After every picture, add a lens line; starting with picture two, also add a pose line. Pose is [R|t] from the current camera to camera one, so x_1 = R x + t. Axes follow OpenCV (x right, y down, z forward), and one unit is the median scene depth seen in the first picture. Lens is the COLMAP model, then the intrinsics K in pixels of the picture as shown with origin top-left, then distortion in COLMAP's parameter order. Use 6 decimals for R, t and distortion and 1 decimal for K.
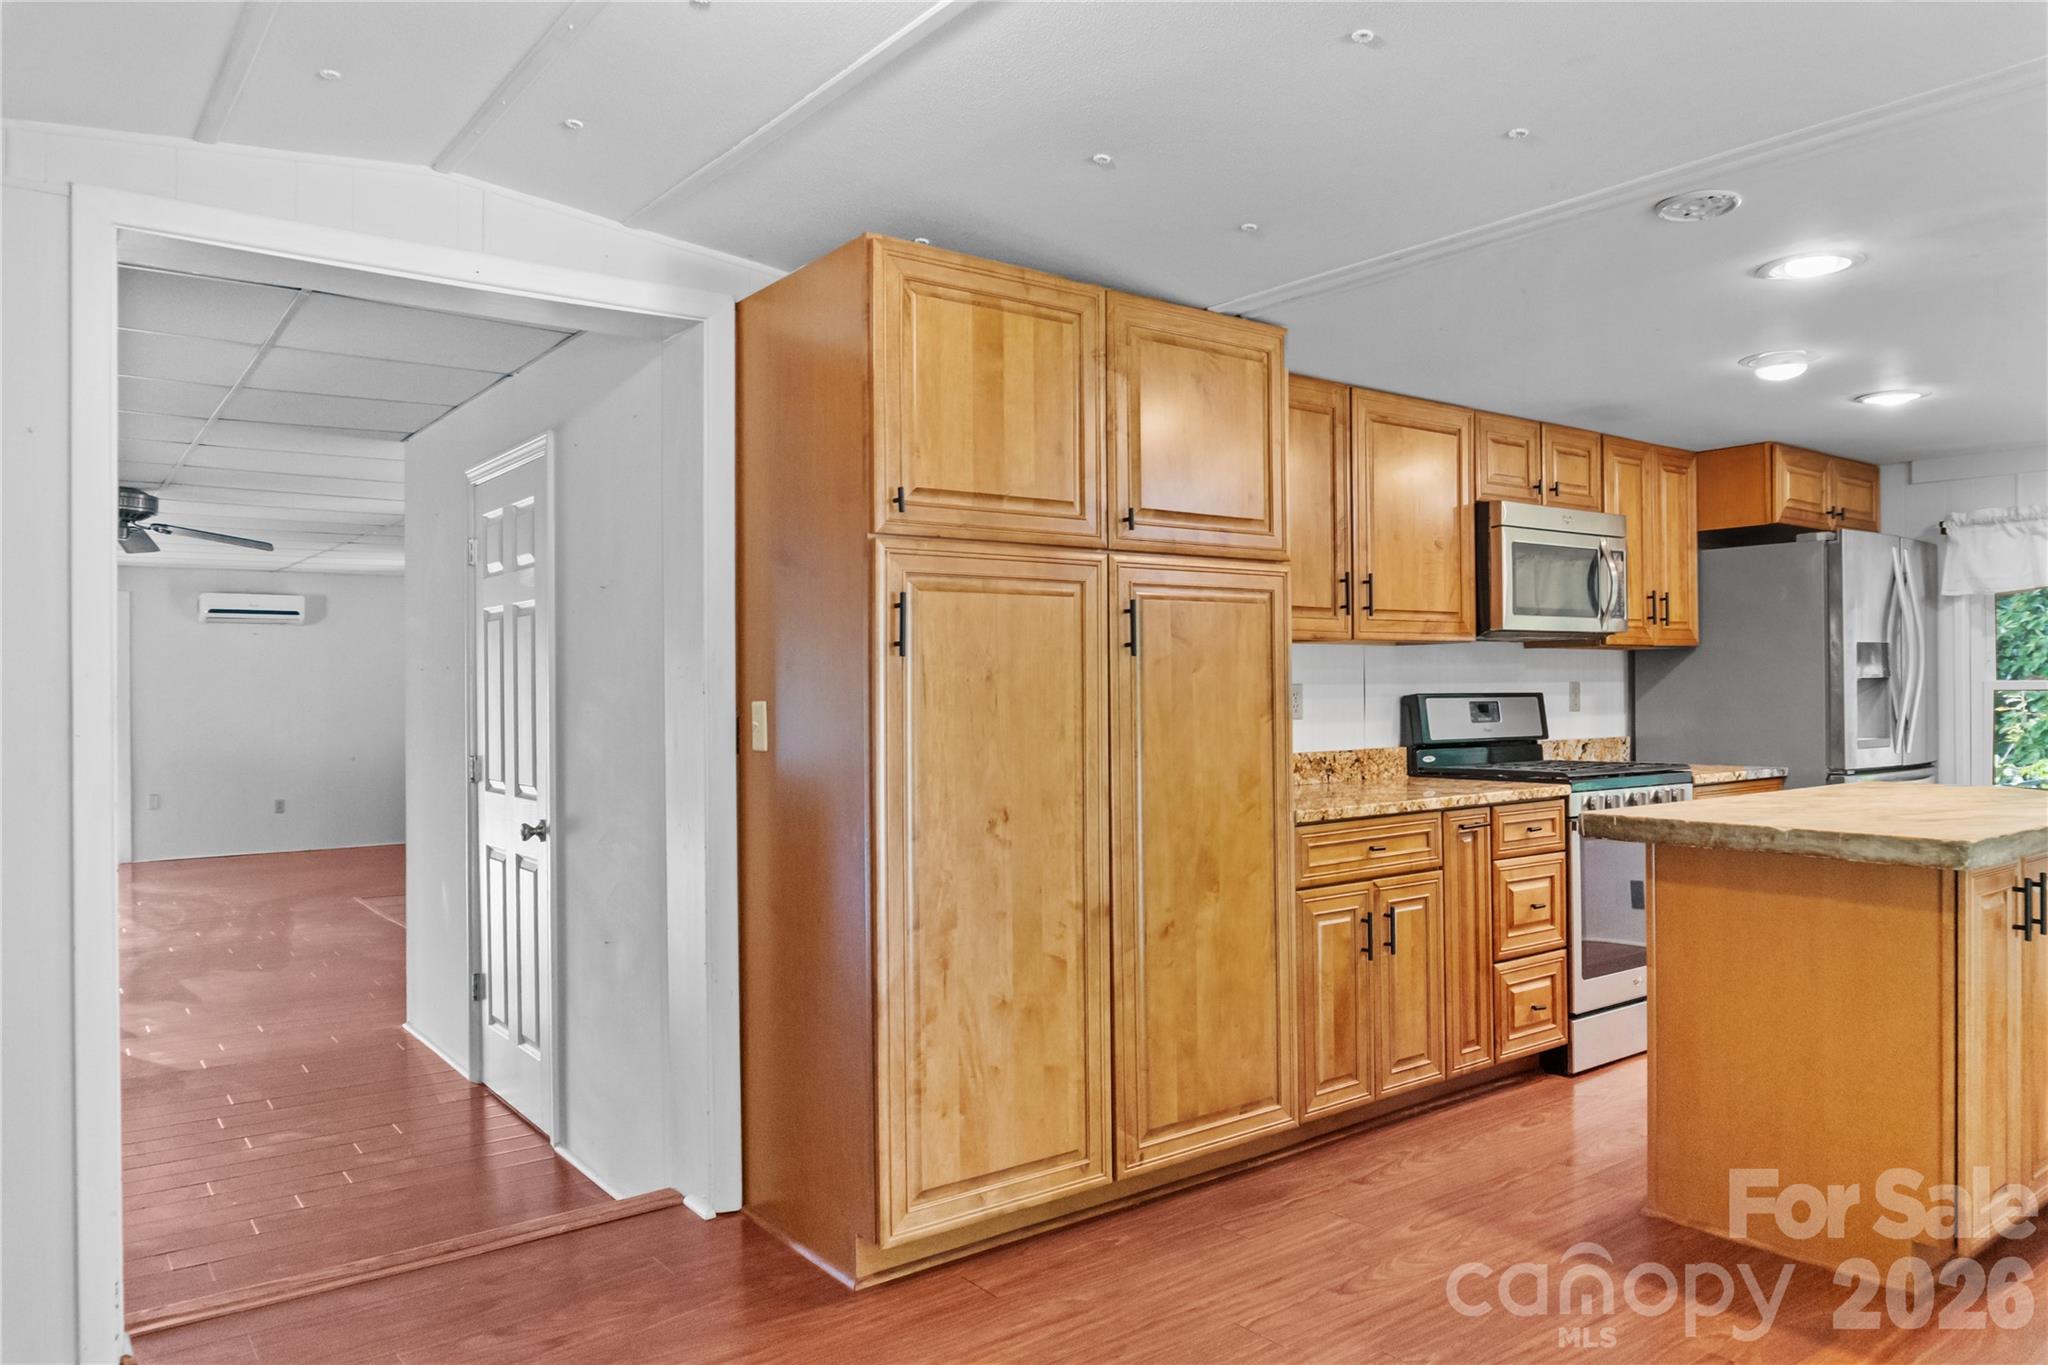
lens RADIAL K [[1385.1, 0, 1020.5], [0, 1385.1, 680.7], [0, 0, 1]] dist [-0.021759, -0.000237]
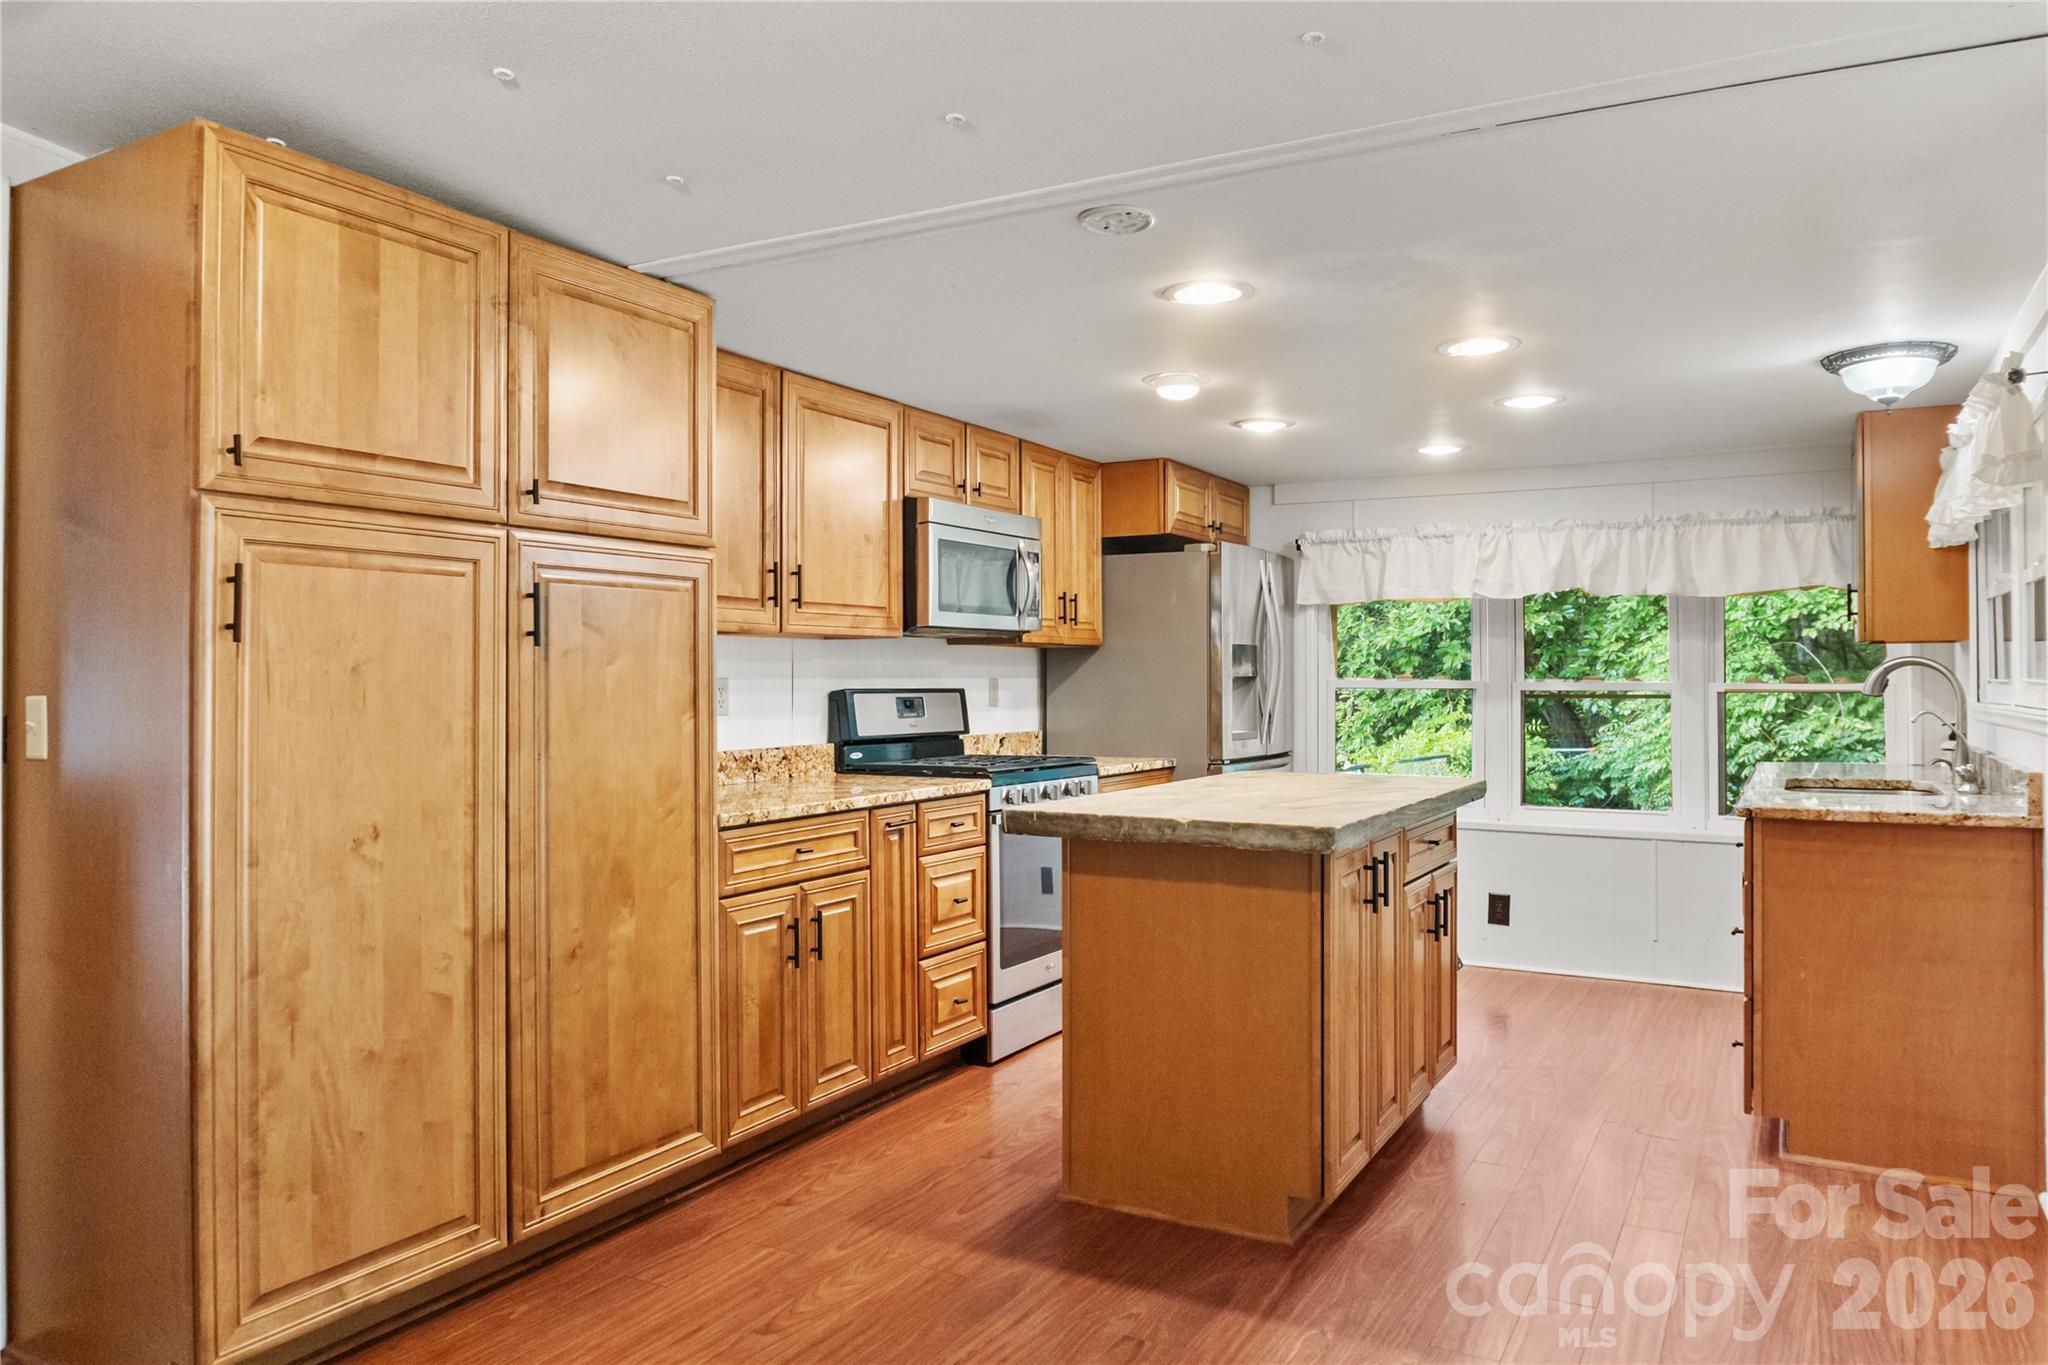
lens RADIAL K [[1385.1, 0, 1026.6], [0, 1385.1, 680.6], [0, 0, 1]] dist [-0.021759, -0.000237]
pose [[0.916387, 0.006988, 0.400233, 0.015142], [-0.009337, 0.999949, 0.003920, -0.002192], [-0.400185, -0.007329, 0.916405, 0.063584]]
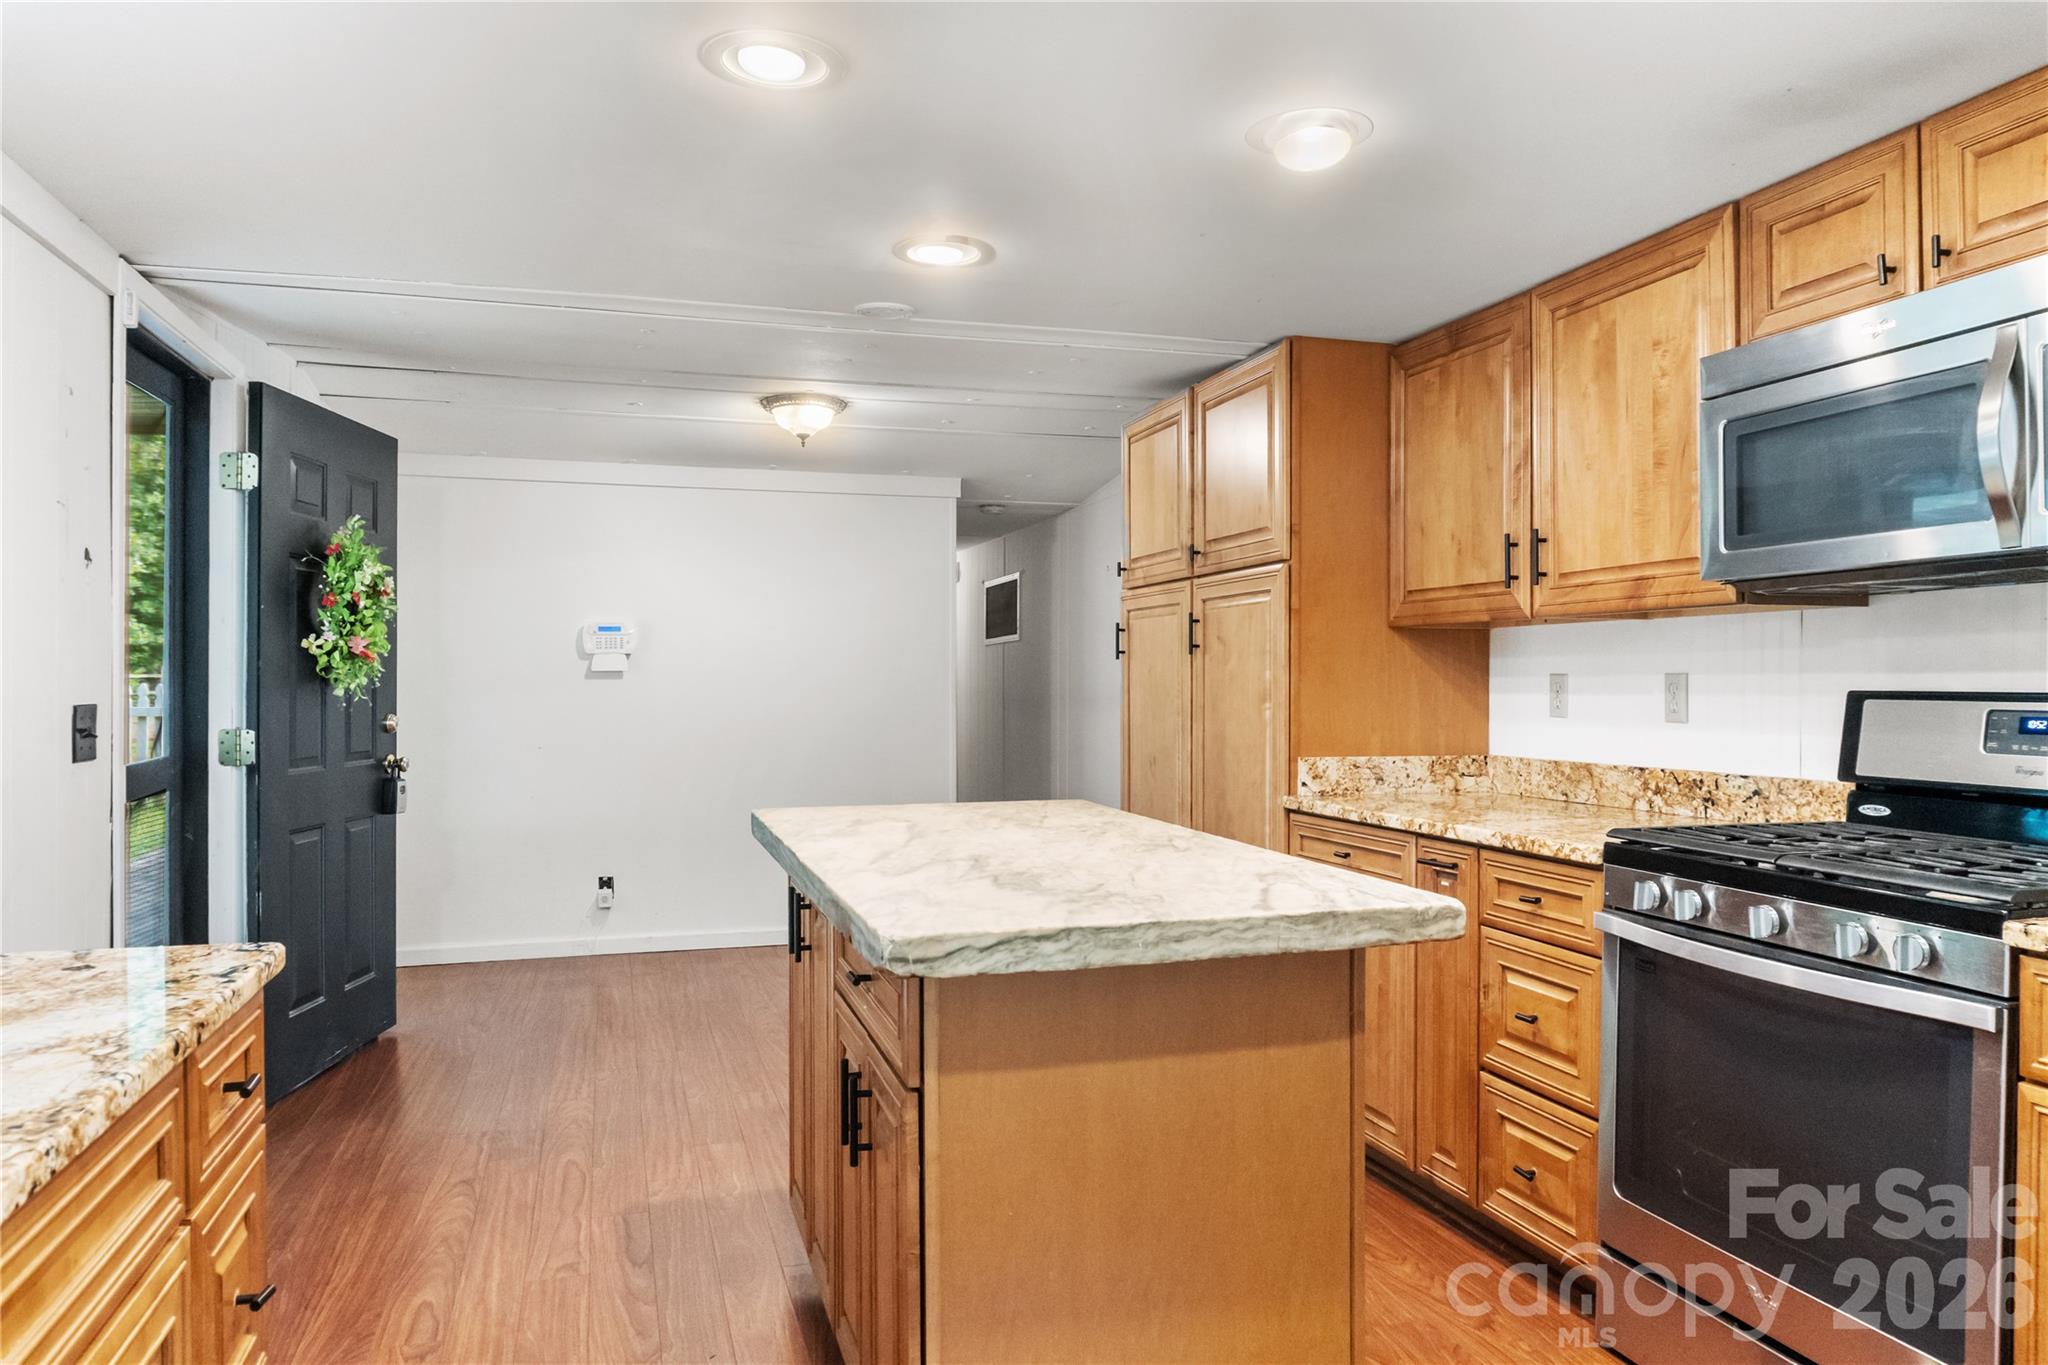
lens RADIAL K [[1385.1, 0, 1020.3], [0, 1385.1, 684.9], [0, 0, 1]] dist [-0.021759, -0.000237]
pose [[-0.344705, 0.012323, -0.938630, 1.353435], [0.010269, 0.999903, 0.009356, -0.002317], [0.938655, -0.006414, -0.344799, 1.269921]]
